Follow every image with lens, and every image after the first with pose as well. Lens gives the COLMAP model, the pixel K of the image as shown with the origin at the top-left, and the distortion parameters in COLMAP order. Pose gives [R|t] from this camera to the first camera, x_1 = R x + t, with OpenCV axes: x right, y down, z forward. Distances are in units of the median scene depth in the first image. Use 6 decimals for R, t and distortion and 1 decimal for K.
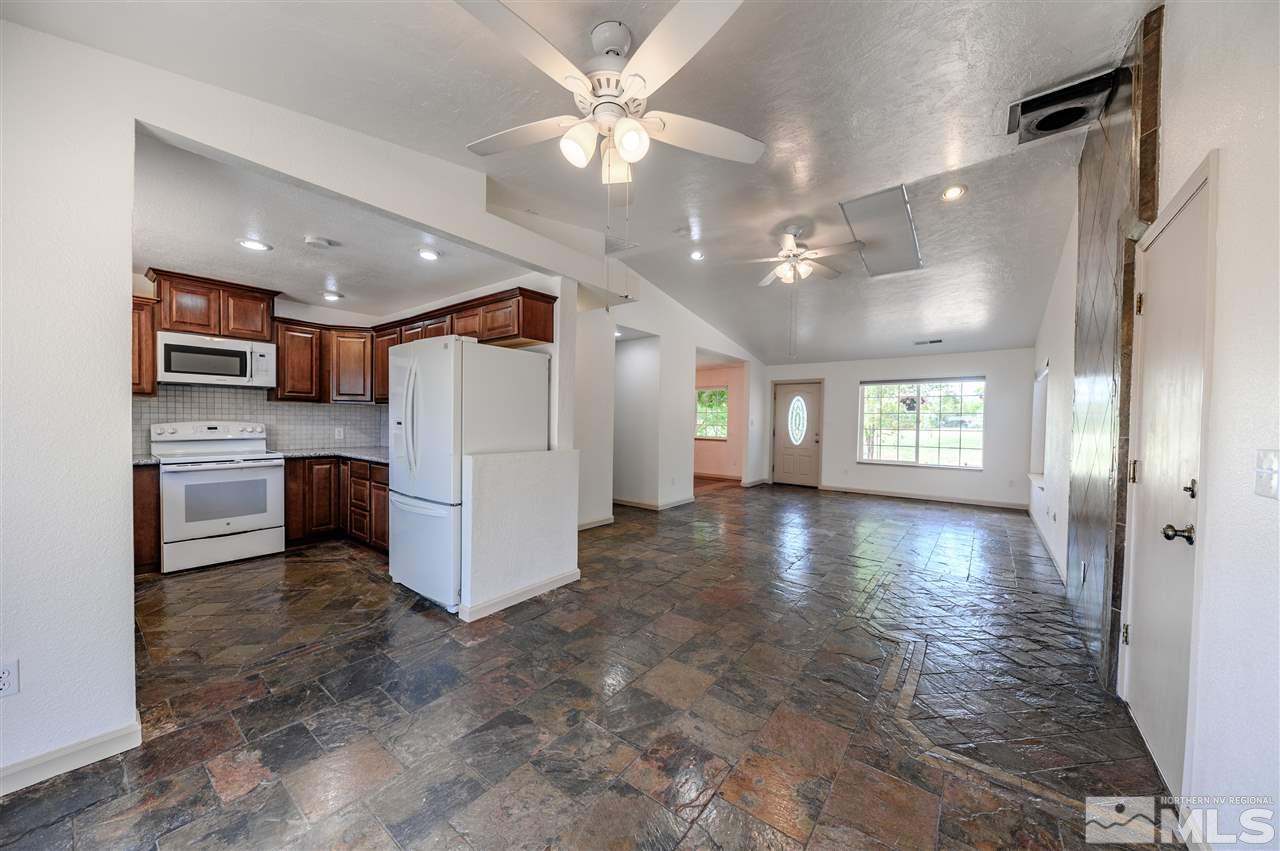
lens RADIAL K [[444.0, 0, 641.9], [0, 444.0, 431.1], [0, 0, 1]] dist [0.013090, -0.007644]
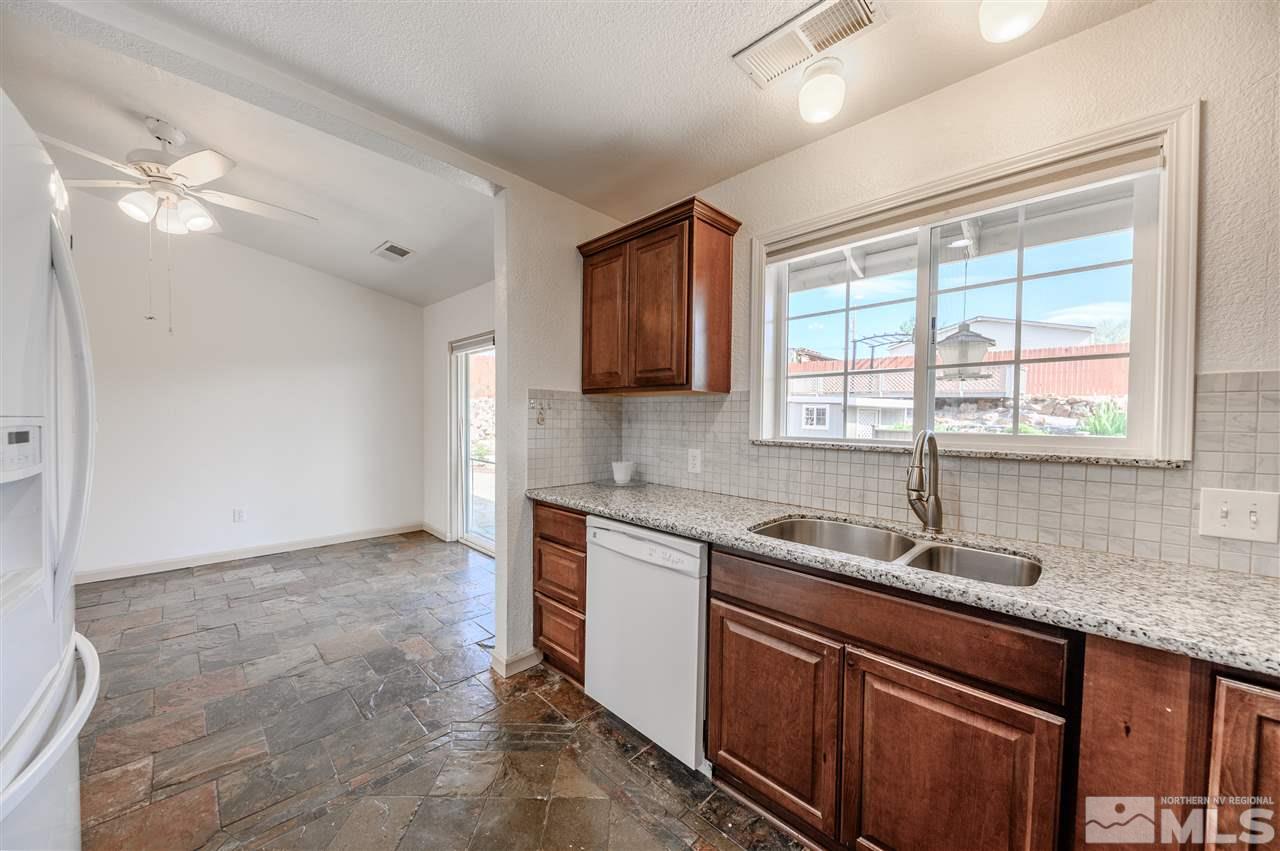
lens RADIAL K [[444.0, 0, 641.9], [0, 444.0, 431.1], [0, 0, 1]] dist [0.013090, -0.007644]
pose [[-0.993400, -0.033890, 0.109579, -0.690812], [-0.028161, 0.998175, 0.053417, -0.033233], [-0.111189, 0.049978, -0.992542, 0.911610]]
